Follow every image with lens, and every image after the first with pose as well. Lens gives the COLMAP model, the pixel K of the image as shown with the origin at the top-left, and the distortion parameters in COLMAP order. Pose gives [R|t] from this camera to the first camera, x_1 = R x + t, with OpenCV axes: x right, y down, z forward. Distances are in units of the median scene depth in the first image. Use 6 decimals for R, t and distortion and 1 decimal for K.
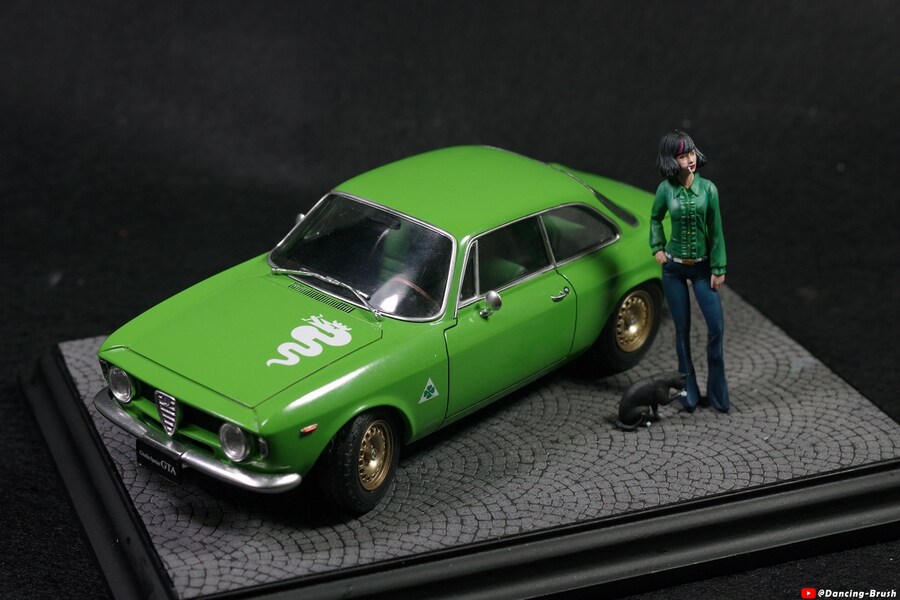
lens RADIAL K [[2033.0, 0, 450.7], [0, 2033.0, 231.5], [0, 0, 1]] dist [0.001185, -0.214538]
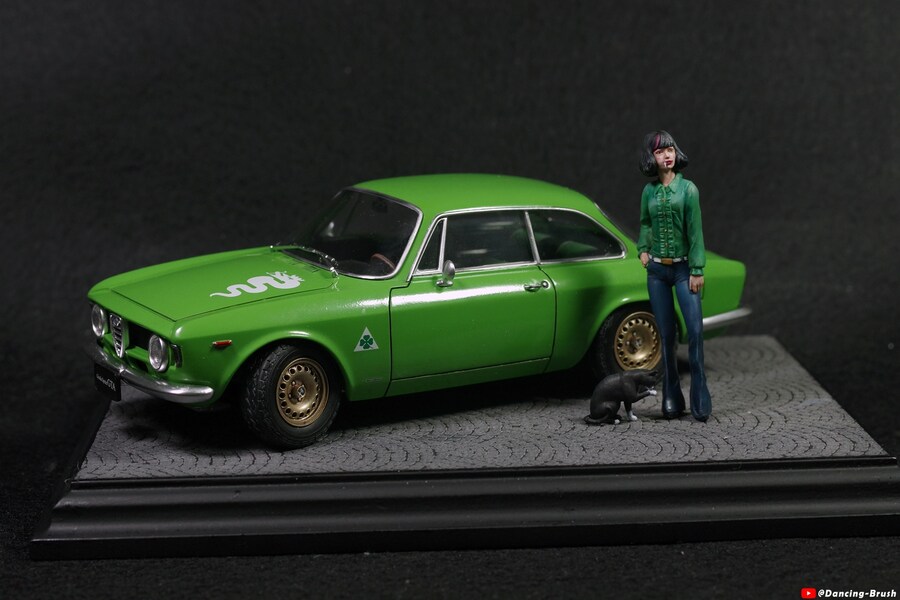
lens RADIAL K [[2039.0, 0, 450.0], [0, 2039.0, 300.0], [0, 0, 1]] dist [-0.001306, 0.215089]
pose [[0.947967, 0.039707, -0.315883, 0.354221], [-0.099819, 0.979232, -0.176466, 0.235032], [0.302316, 0.198815, 0.932243, 0.037778]]
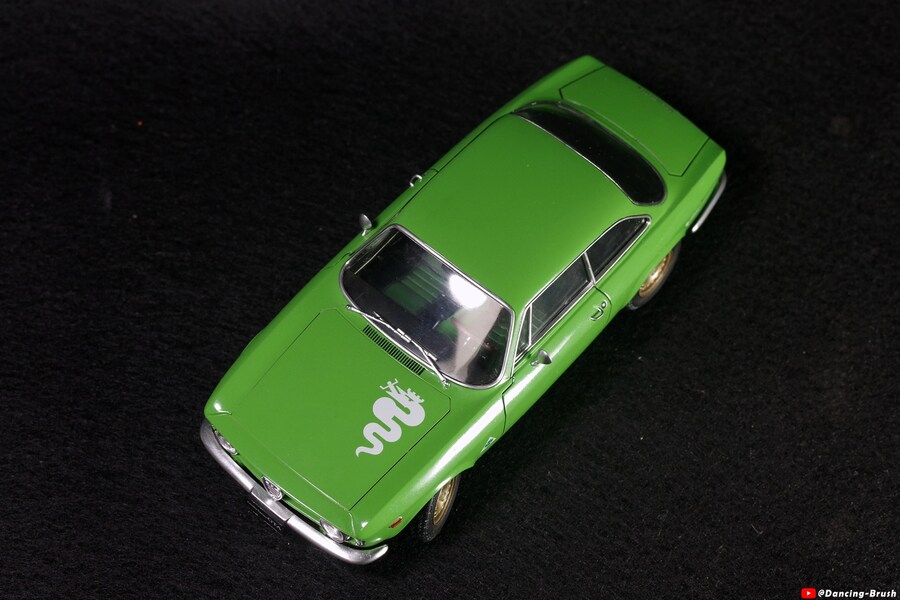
lens RADIAL K [[2039.0, 0, 450.0], [0, 2039.0, 300.0], [0, 0, 1]] dist [-0.001306, 0.215089]
pose [[0.998527, -0.004961, 0.054034, -0.095652], [-0.027312, 0.814508, 0.579510, -0.667098], [-0.046886, -0.580132, 0.813172, 0.085575]]
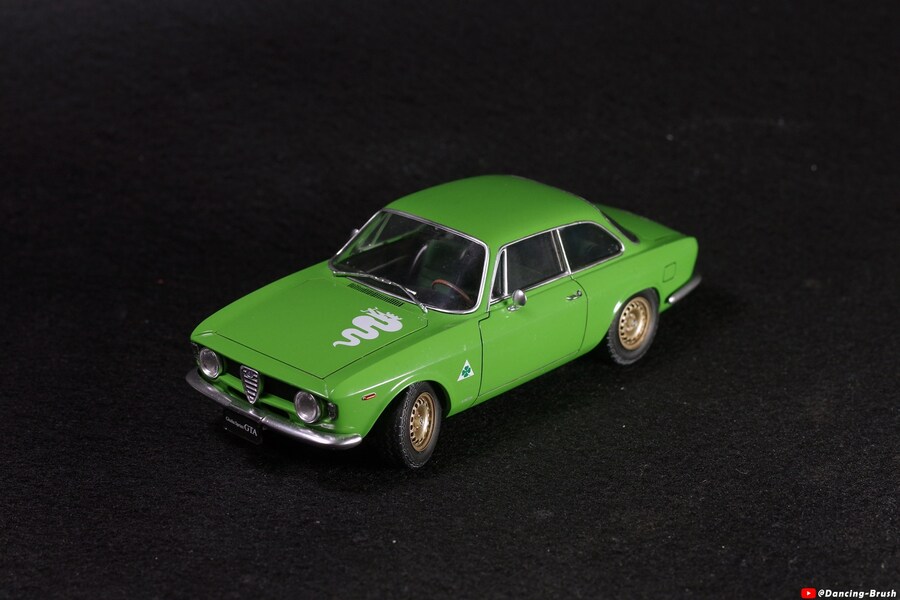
lens RADIAL K [[2039.0, 0, 450.0], [0, 2039.0, 300.0], [0, 0, 1]] dist [-0.001306, 0.215089]
pose [[0.999946, 0.009620, 0.003932, -0.025100], [-0.009585, 0.999915, -0.008840, 0.046786], [-0.004017, 0.008801, 0.999953, -0.204009]]
